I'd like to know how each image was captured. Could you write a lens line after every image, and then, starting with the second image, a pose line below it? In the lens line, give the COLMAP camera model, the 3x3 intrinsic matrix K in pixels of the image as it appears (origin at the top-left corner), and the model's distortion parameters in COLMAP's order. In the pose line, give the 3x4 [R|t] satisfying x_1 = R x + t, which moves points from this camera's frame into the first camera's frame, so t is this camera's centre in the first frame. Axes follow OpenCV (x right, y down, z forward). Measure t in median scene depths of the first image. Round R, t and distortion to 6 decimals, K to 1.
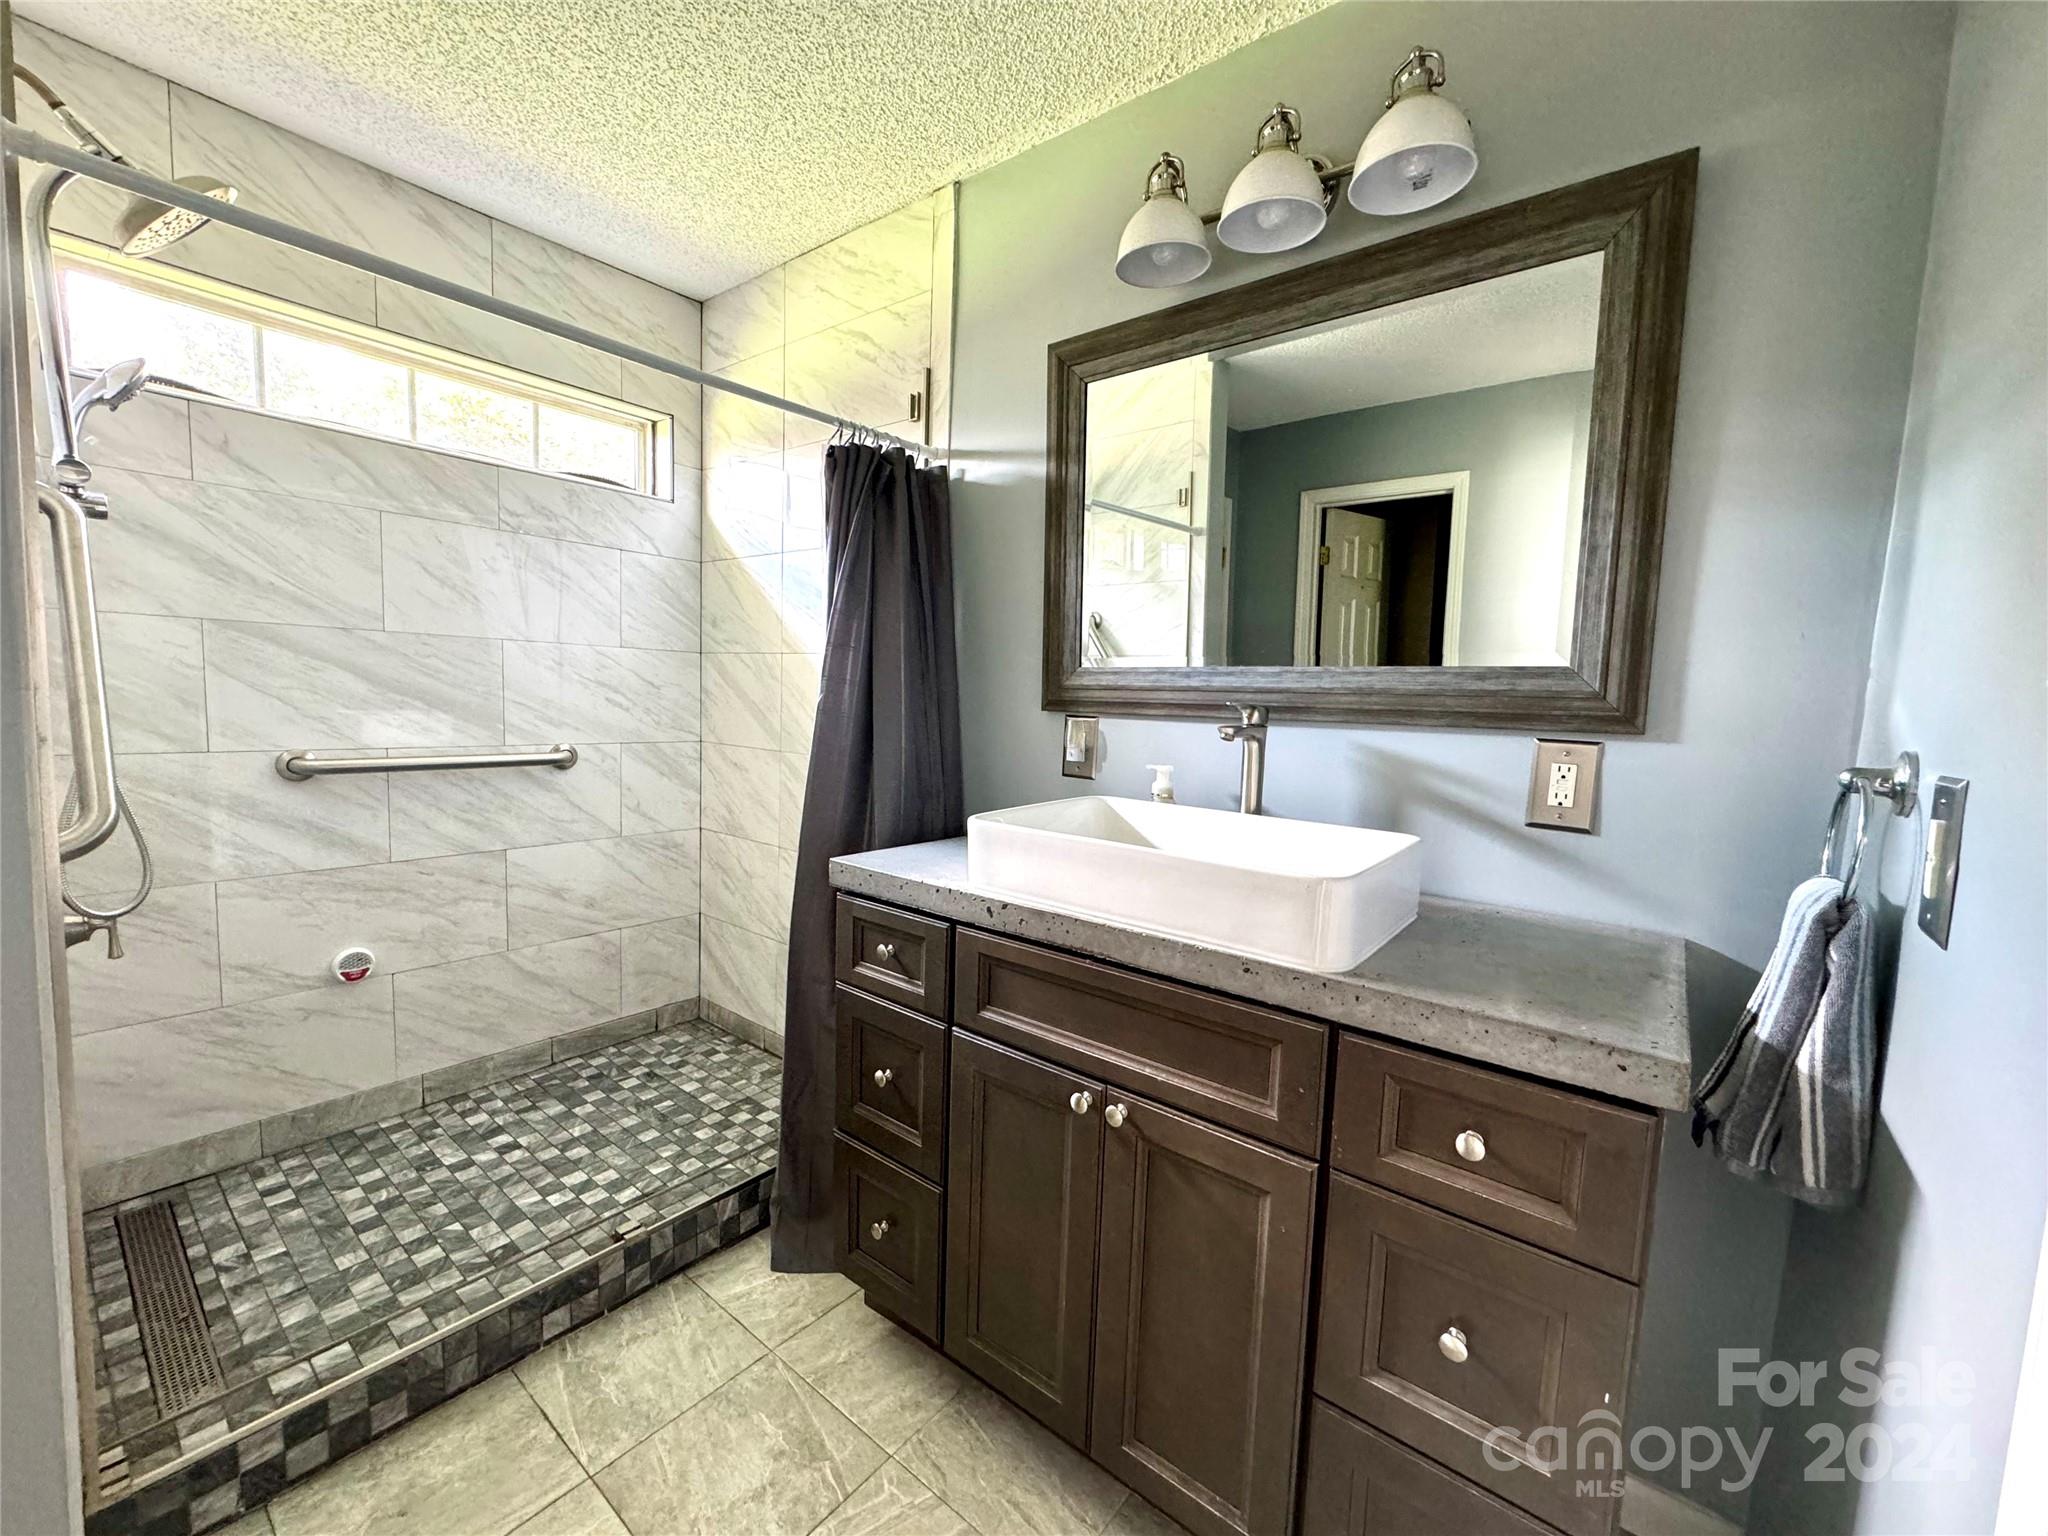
lens RADIAL K [[820.7, 0, 1022.8], [0, 820.7, 771.1], [0, 0, 1]] dist [-0.002204, 0.000286]
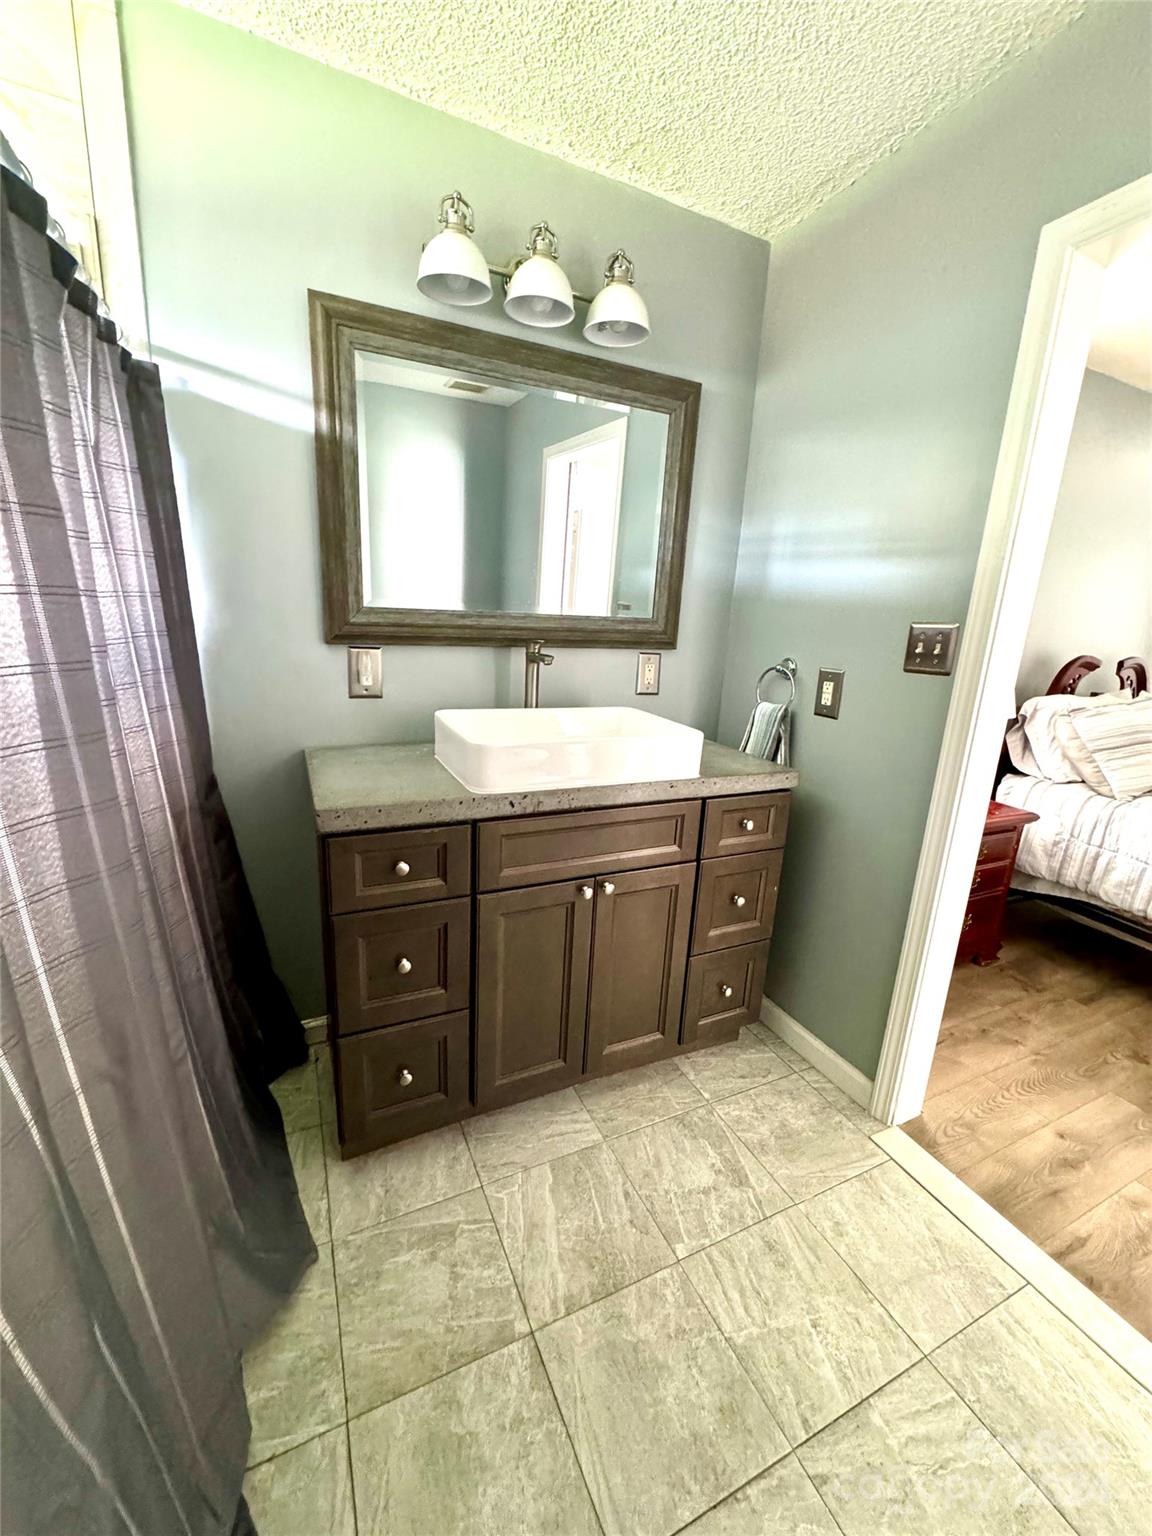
lens RADIAL K [[615.5, 0, 575.7], [0, 615.5, 769.6], [0, 0, 1]] dist [-0.002204, 0.000286]
pose [[0.442199, -0.232225, 0.866332, -0.872539], [0.049594, 0.970753, 0.234902, -0.125981], [-0.895545, -0.060909, 0.440783, 0.426306]]
